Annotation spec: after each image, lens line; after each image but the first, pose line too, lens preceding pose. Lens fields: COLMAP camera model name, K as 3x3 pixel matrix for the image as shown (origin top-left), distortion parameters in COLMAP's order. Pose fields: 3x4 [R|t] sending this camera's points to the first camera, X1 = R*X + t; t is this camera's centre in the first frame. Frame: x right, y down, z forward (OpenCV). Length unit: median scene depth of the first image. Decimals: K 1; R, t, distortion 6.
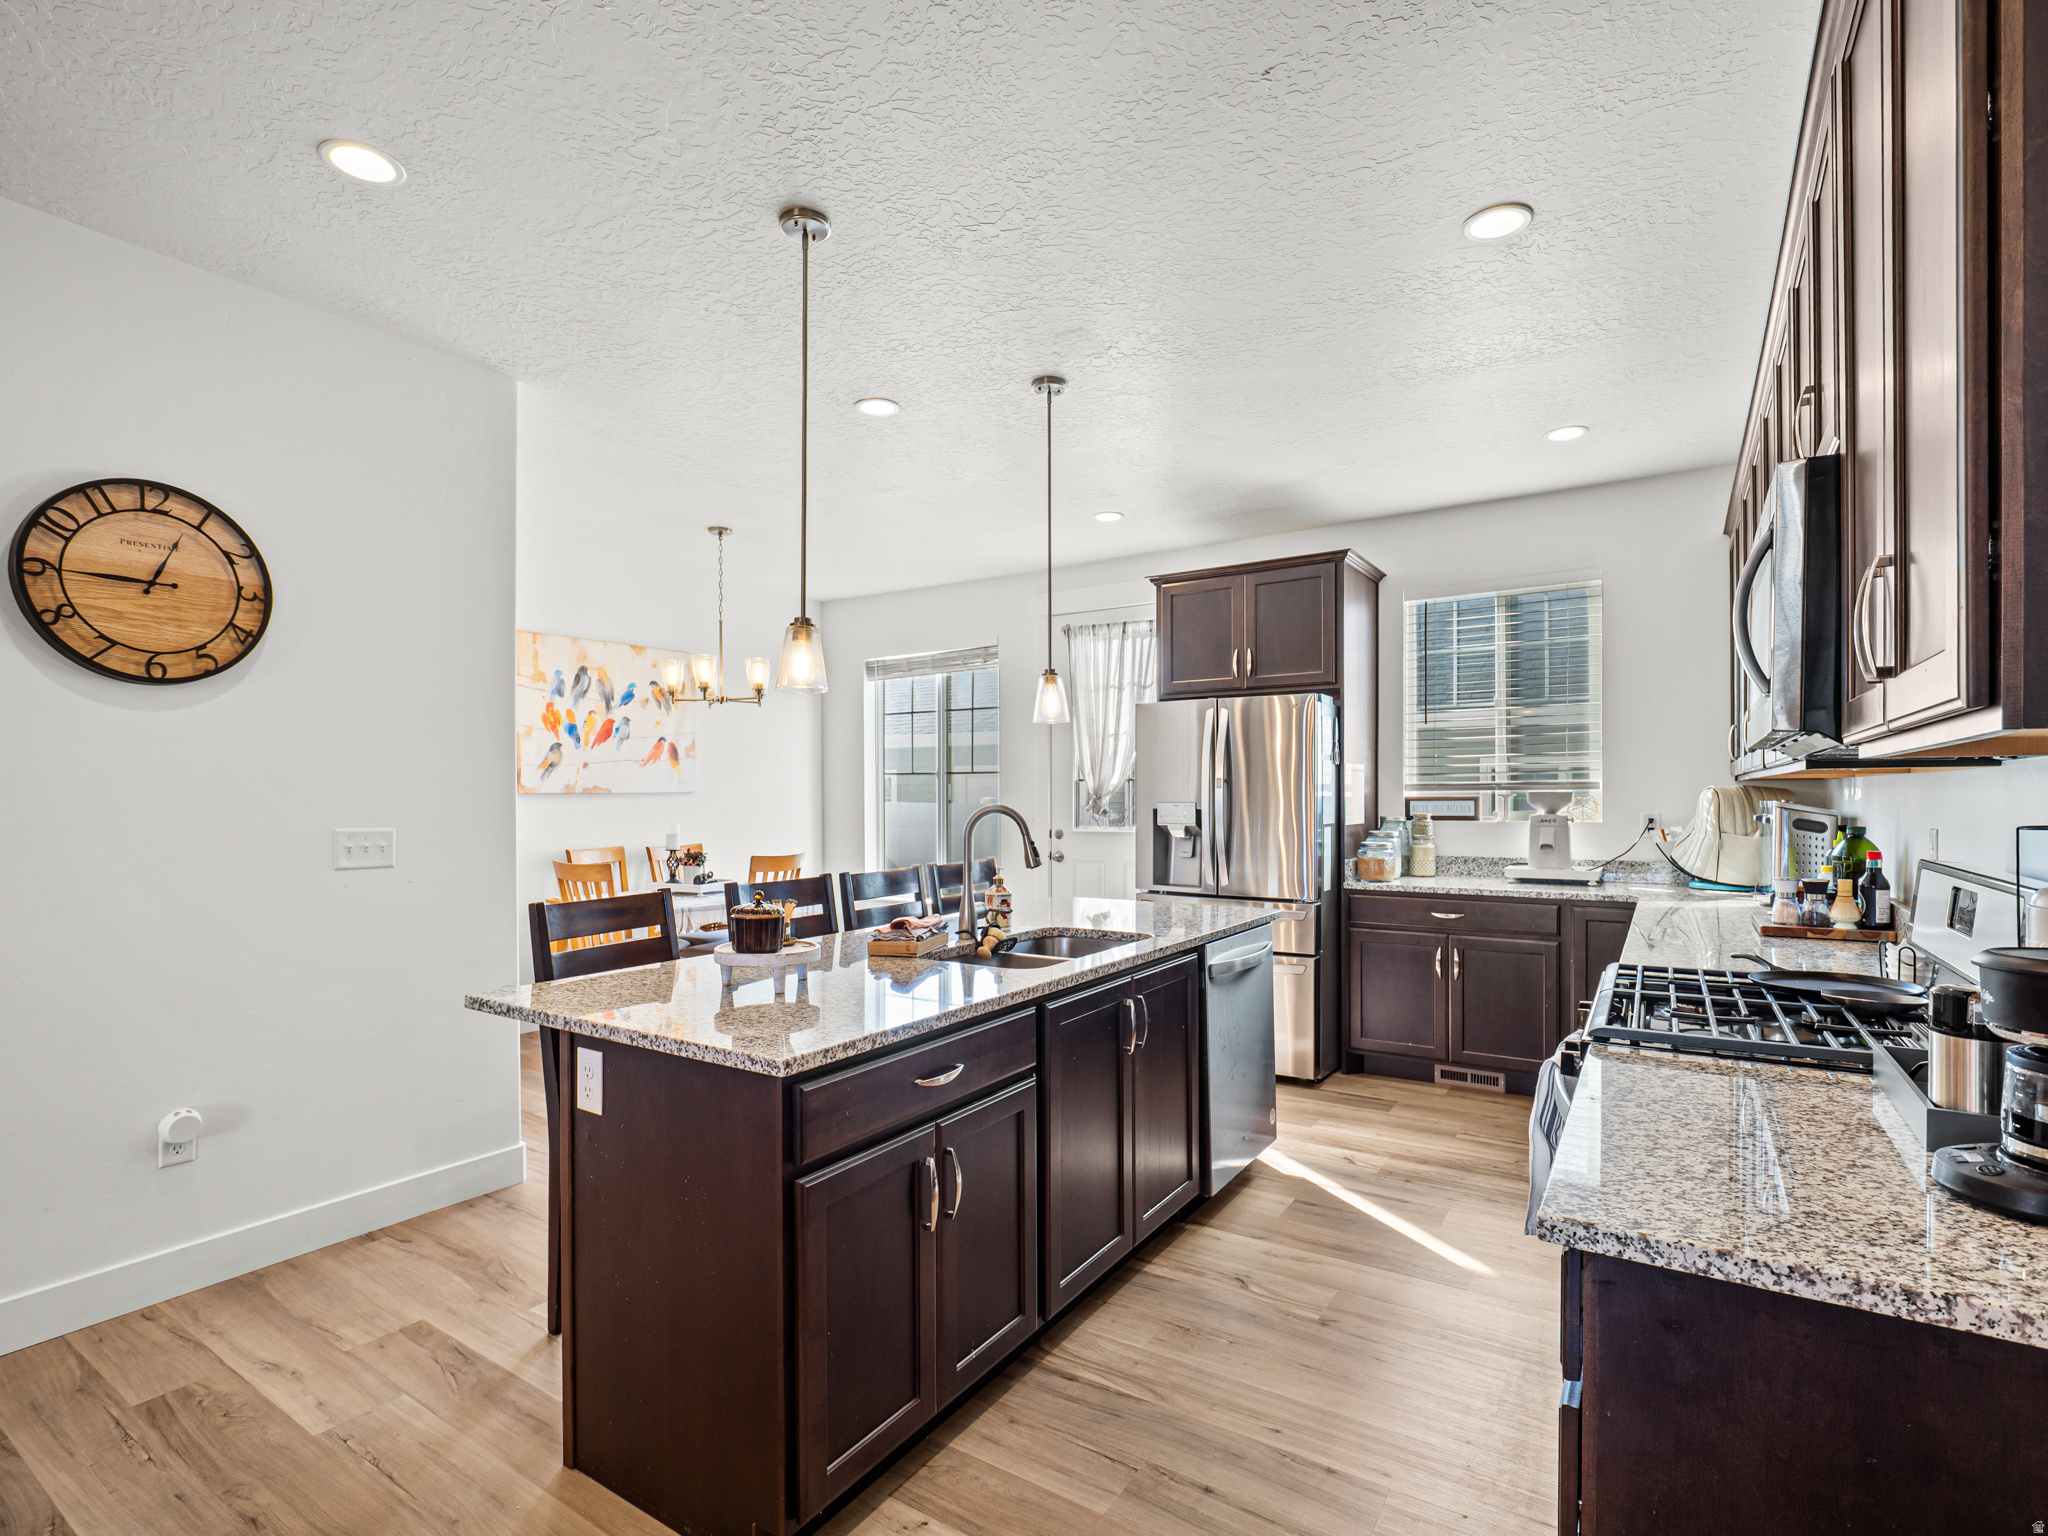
lens RADIAL K [[982.9, 0, 1026.6], [0, 982.9, 798.5], [0, 0, 1]] dist [-0.007996, -0.002787]
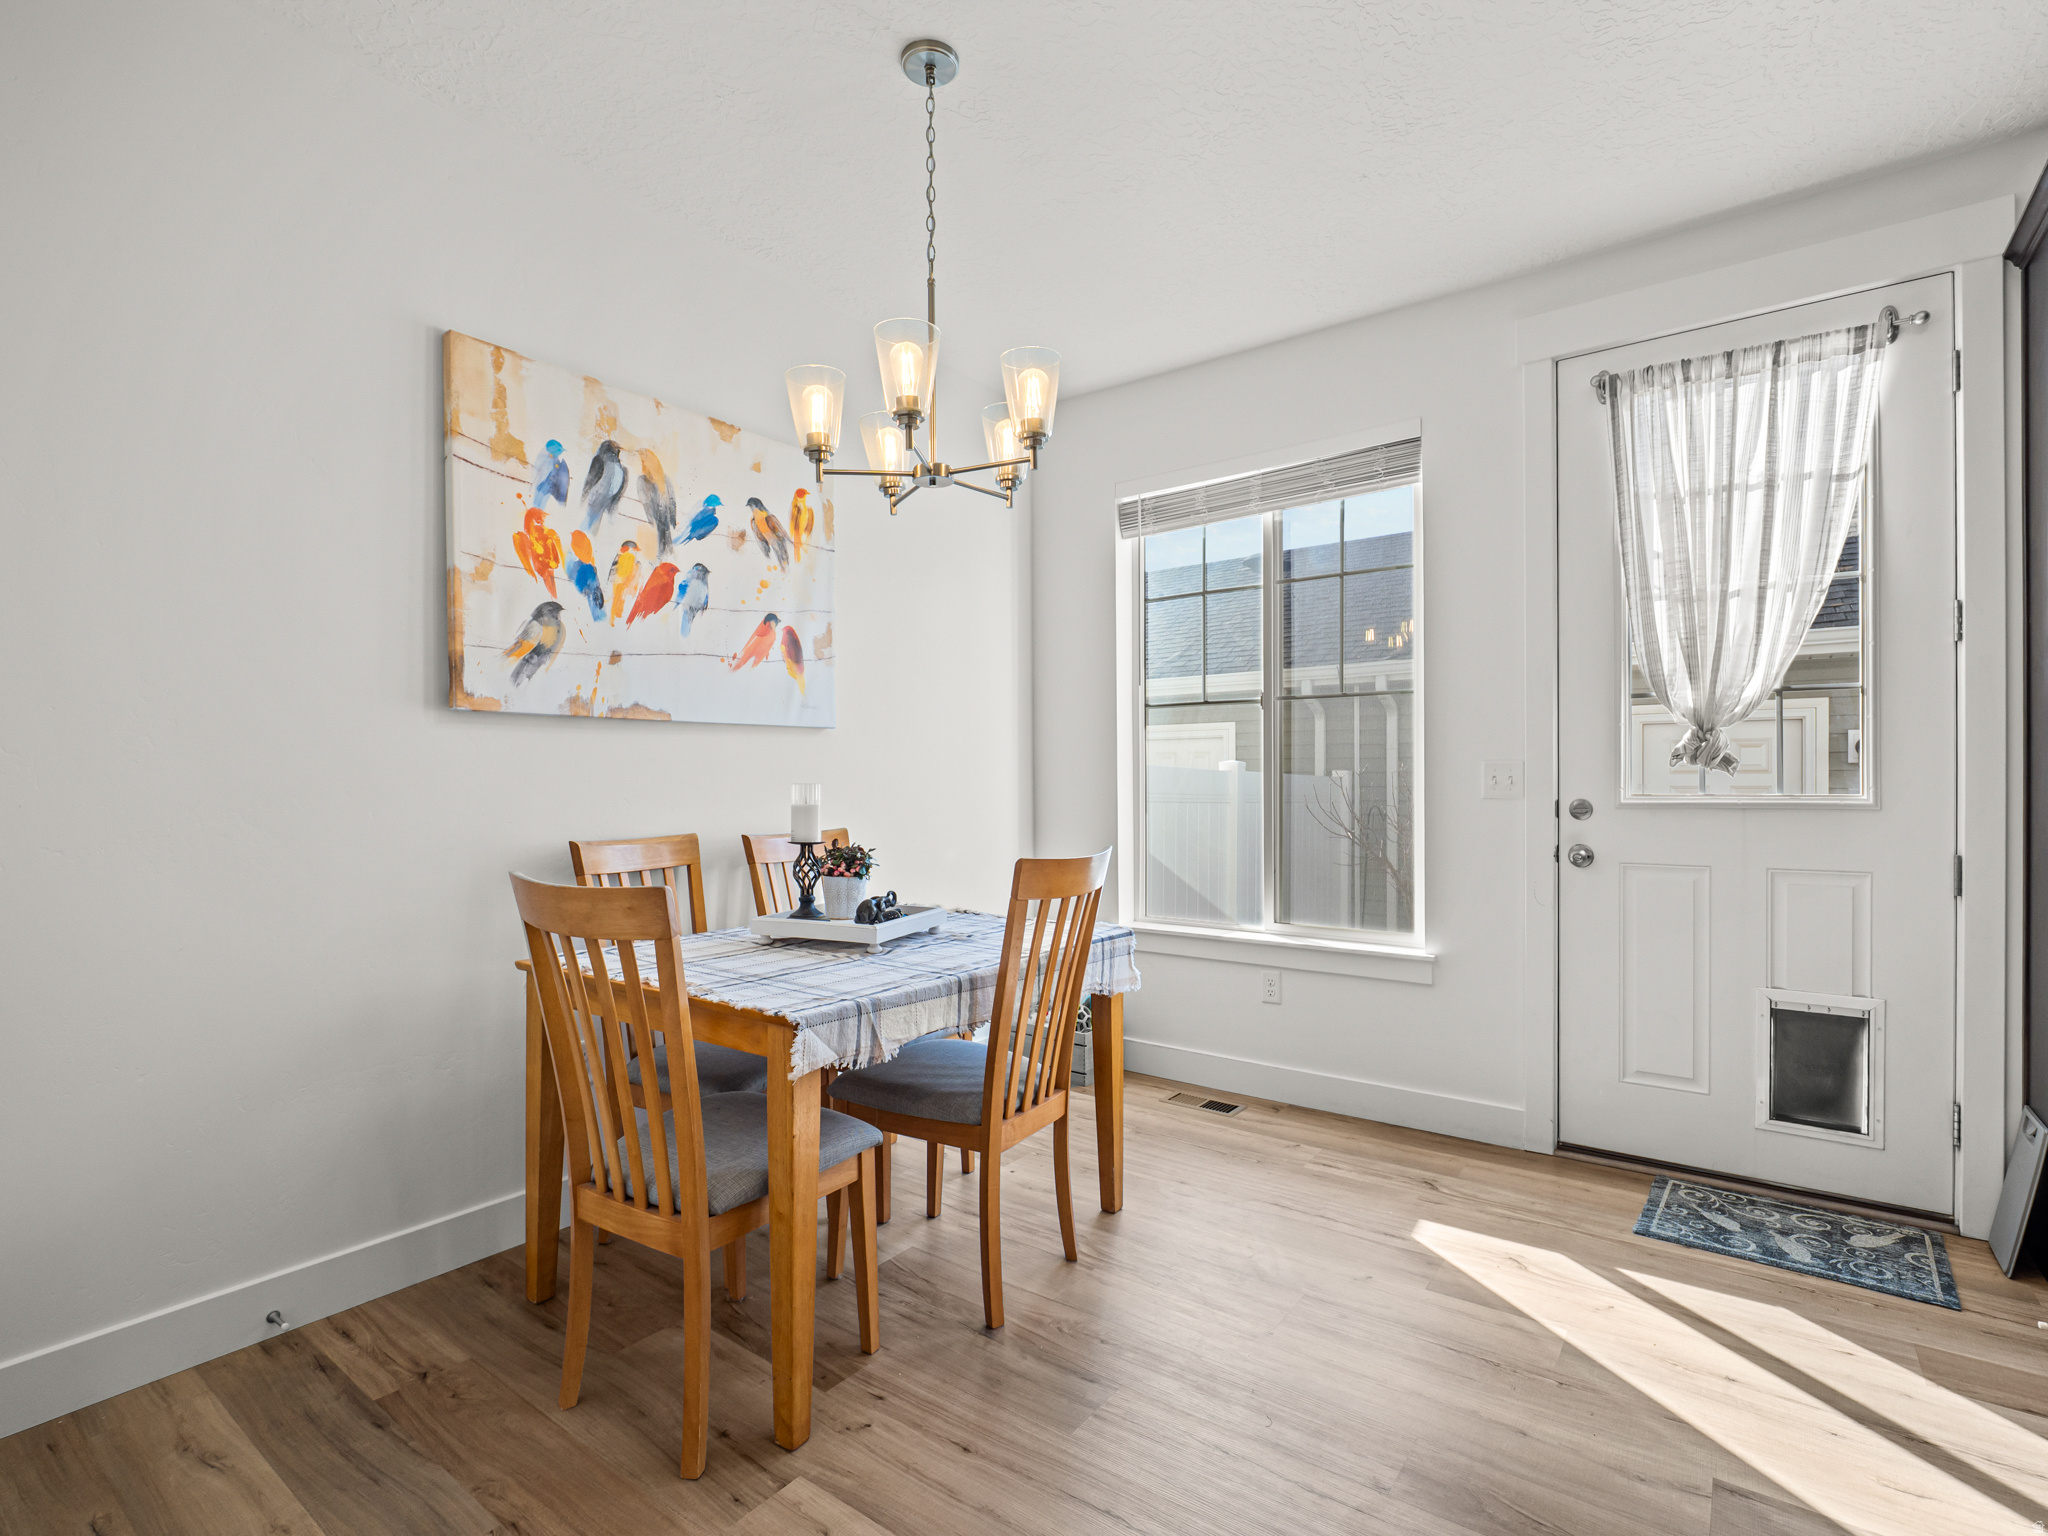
lens RADIAL K [[982.9, 0, 1030.3], [0, 982.9, 784.9], [0, 0, 1]] dist [-0.007996, -0.002787]
pose [[0.998594, -0.001913, -0.052982, -0.241285], [0.001871, 0.999998, -0.000828, 0.027651], [0.052983, 0.000728, 0.998595, 0.575434]]
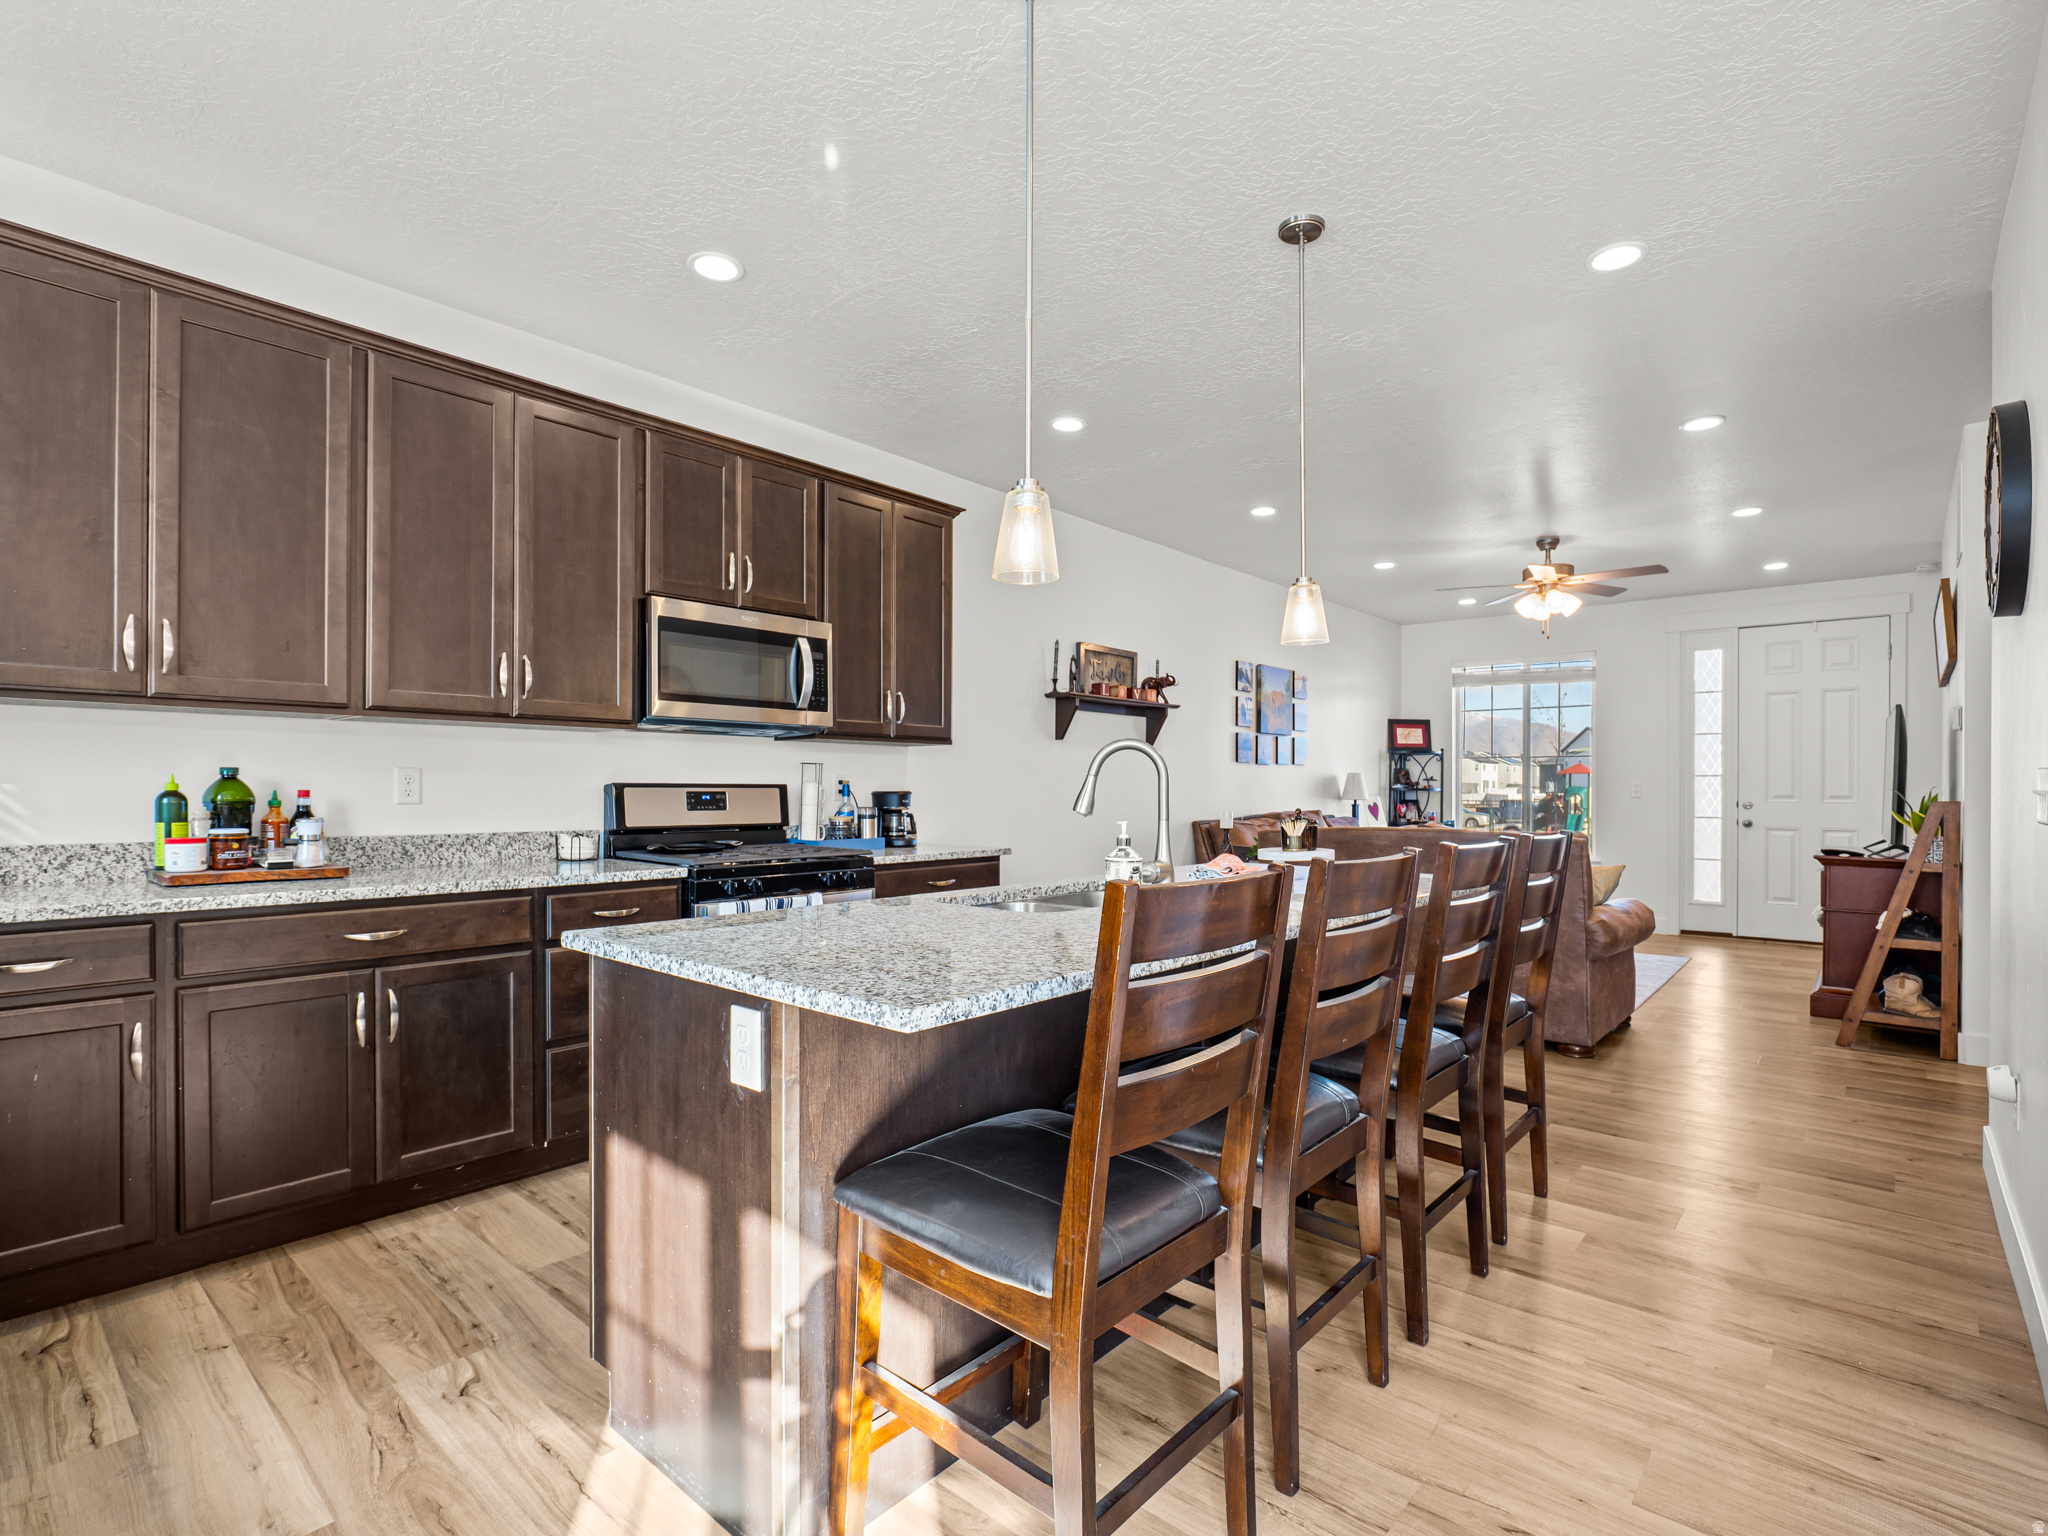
lens RADIAL K [[982.9, 0, 1016.5], [0, 982.9, 794.1], [0, 0, 1]] dist [-0.007996, -0.002787]
pose [[-0.988859, -0.002515, 0.148833, -0.032644], [-0.001290, 0.999964, 0.008330, 0.024347], [-0.148848, 0.008045, -0.988827, 0.970704]]
